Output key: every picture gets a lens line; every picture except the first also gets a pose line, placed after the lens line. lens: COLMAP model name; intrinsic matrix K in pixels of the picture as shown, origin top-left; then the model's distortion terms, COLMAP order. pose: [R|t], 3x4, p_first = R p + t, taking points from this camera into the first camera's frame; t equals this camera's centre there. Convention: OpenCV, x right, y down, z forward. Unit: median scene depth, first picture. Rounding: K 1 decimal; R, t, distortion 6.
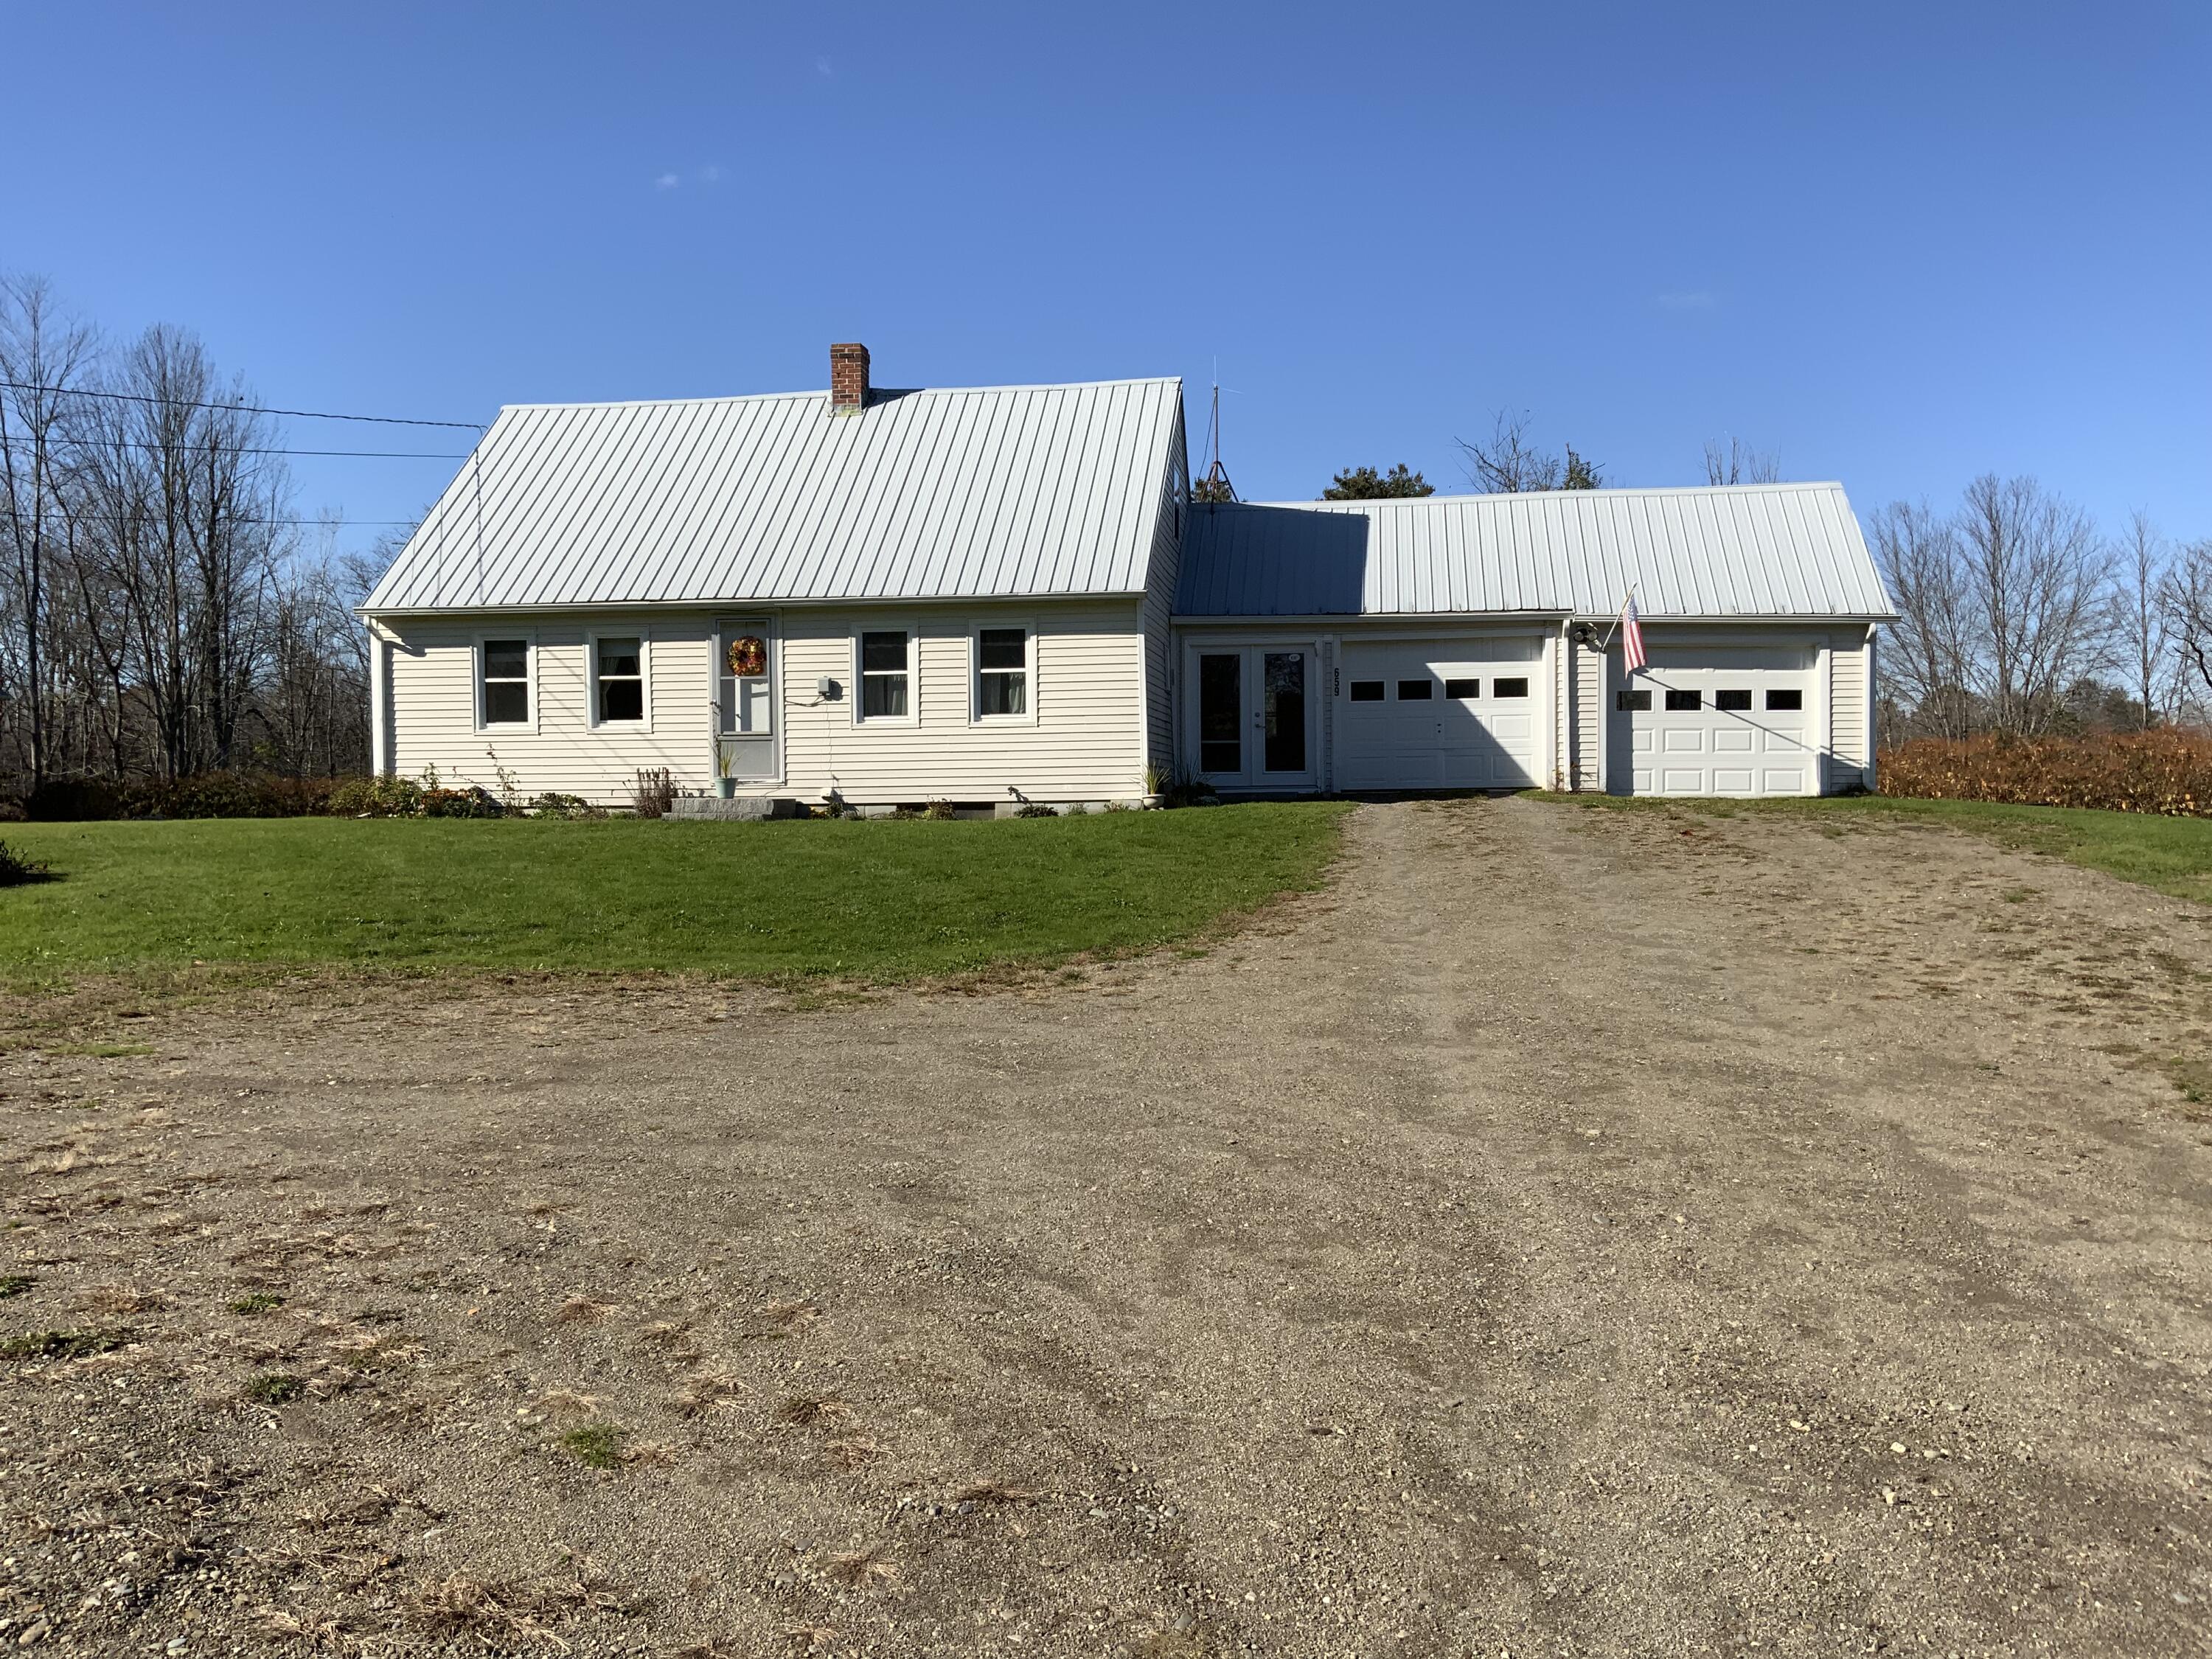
lens RADIAL K [[1831.8, 0, 1106.0], [0, 1831.8, 829.5], [0, 0, 1]] dist [0.145874, -0.274292]
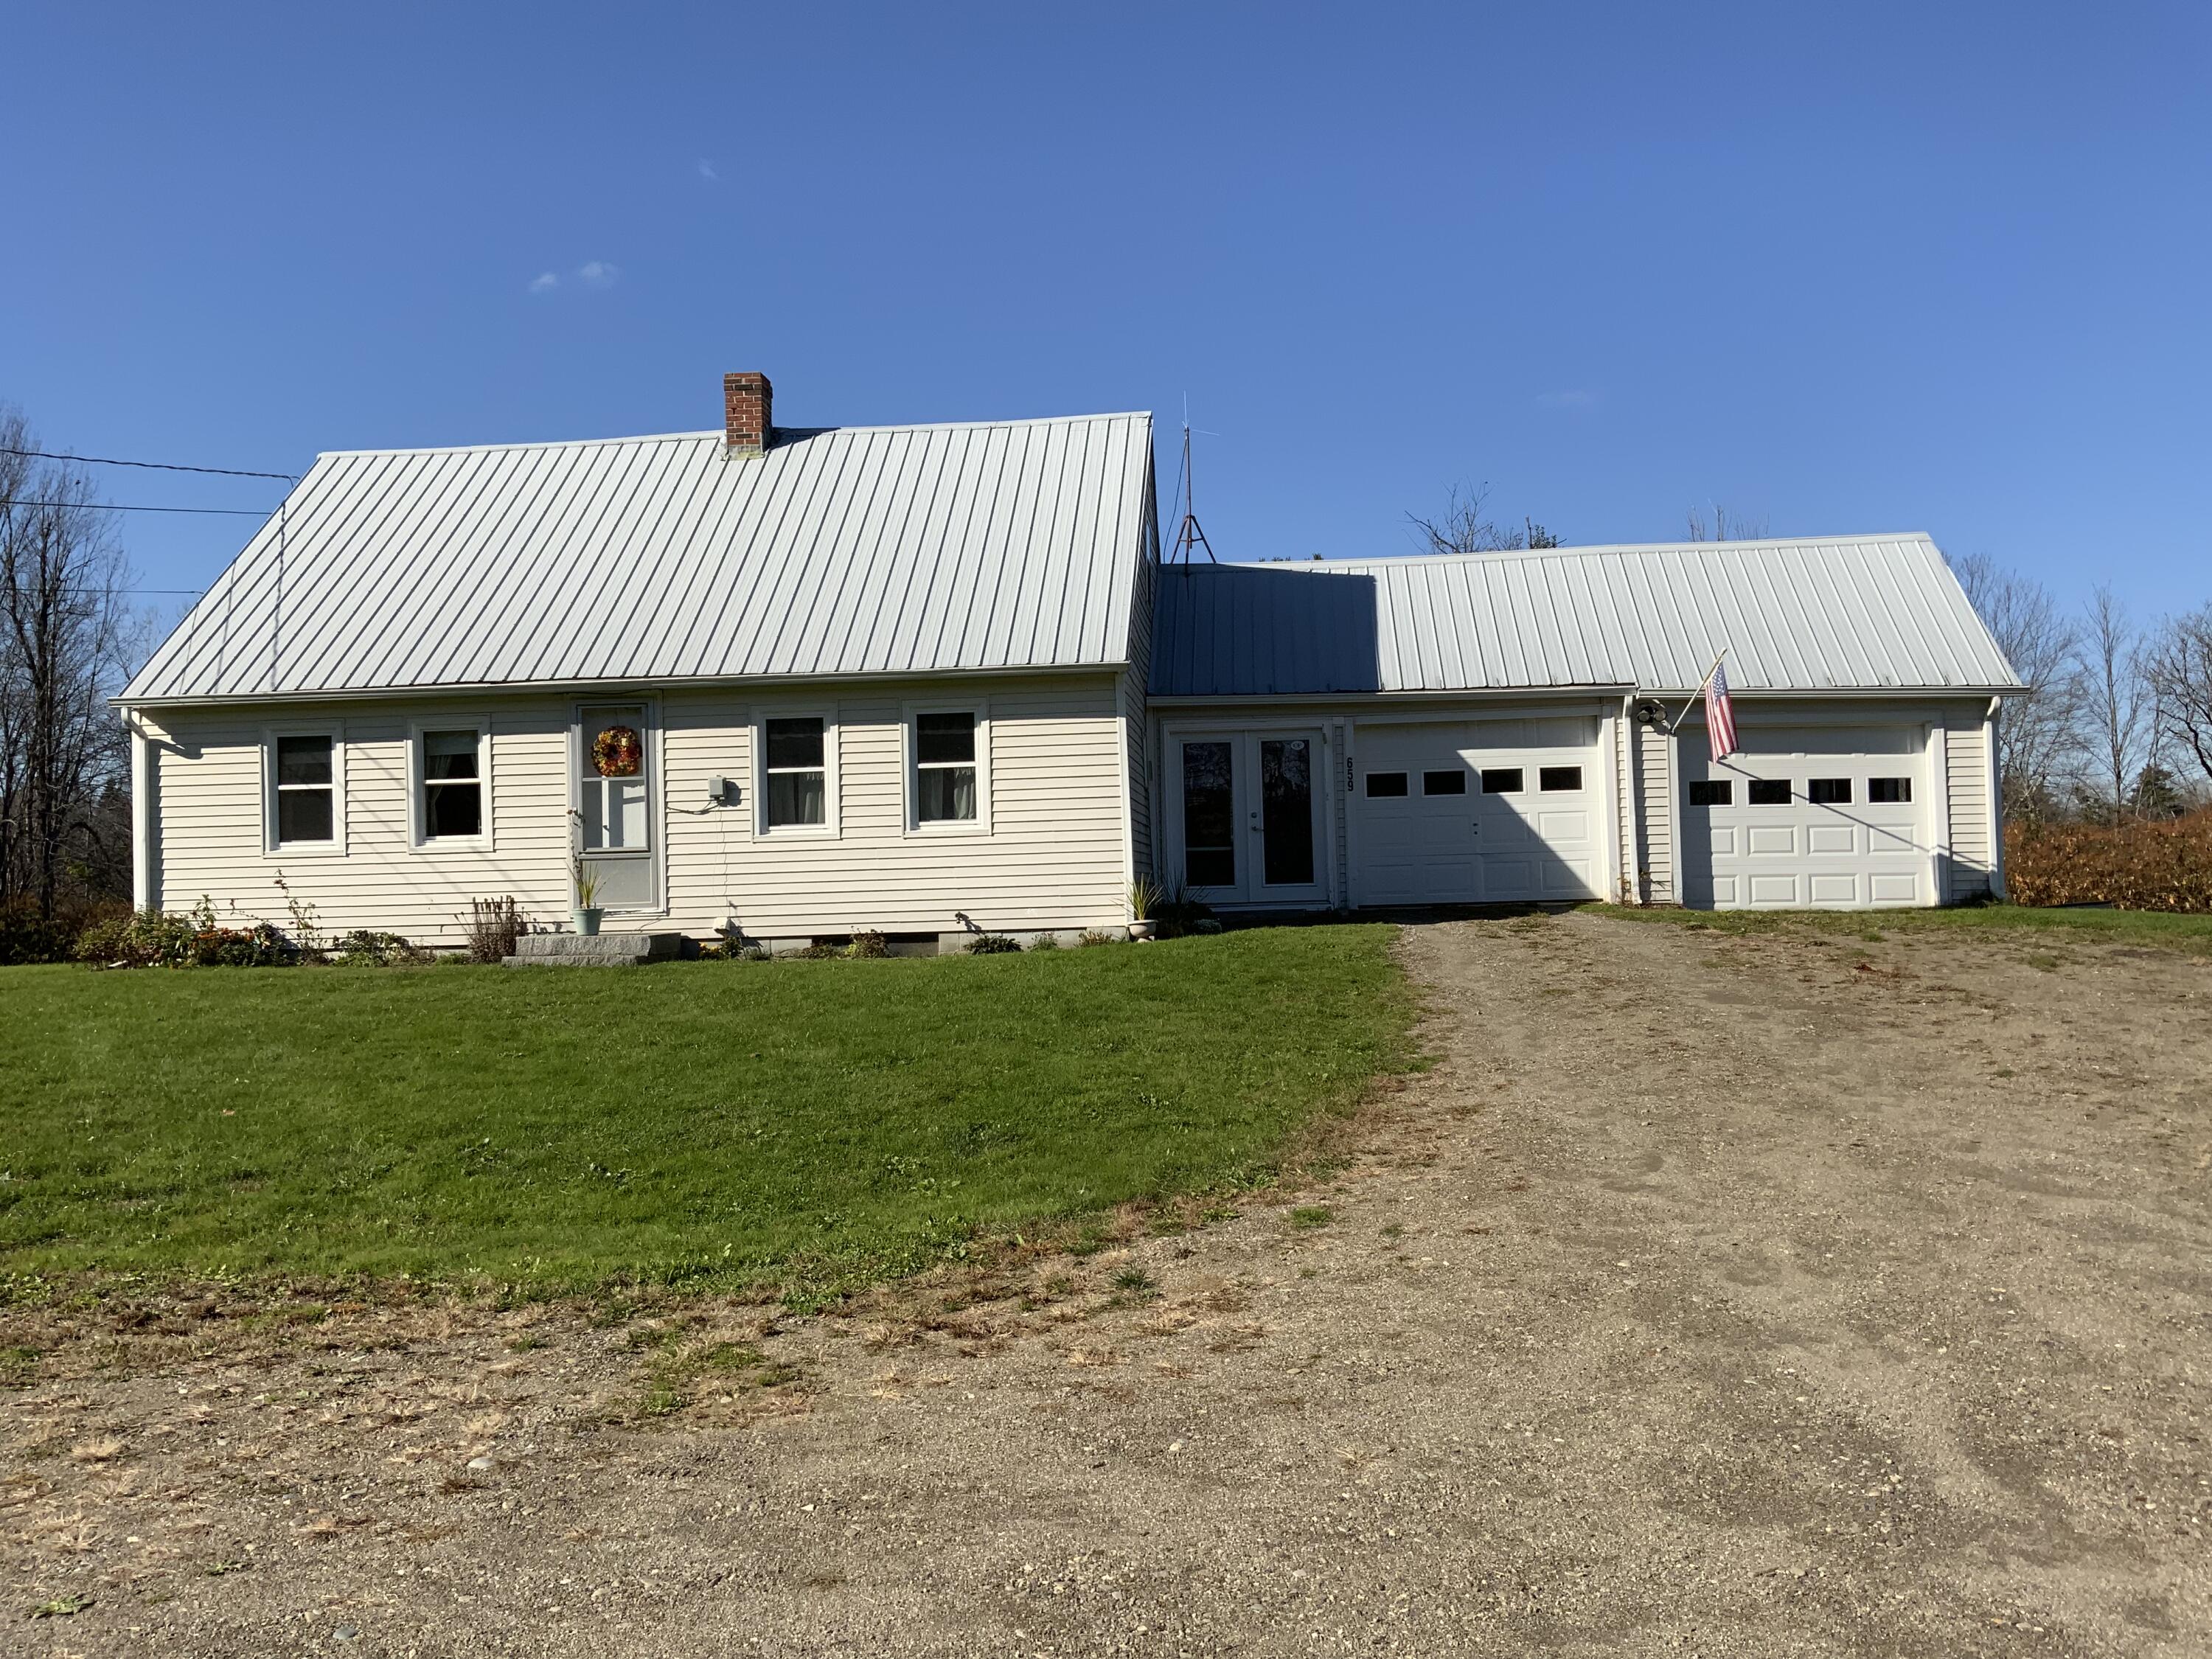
lens RADIAL K [[1831.8, 0, 1106.0], [0, 1831.8, 829.5], [0, 0, 1]] dist [0.145874, -0.274292]
pose [[0.998614, -0.014665, 0.050543, -0.026492], [0.017248, 0.998547, -0.051059, -0.016617], [-0.049720, 0.051860, 0.997416, 0.200508]]
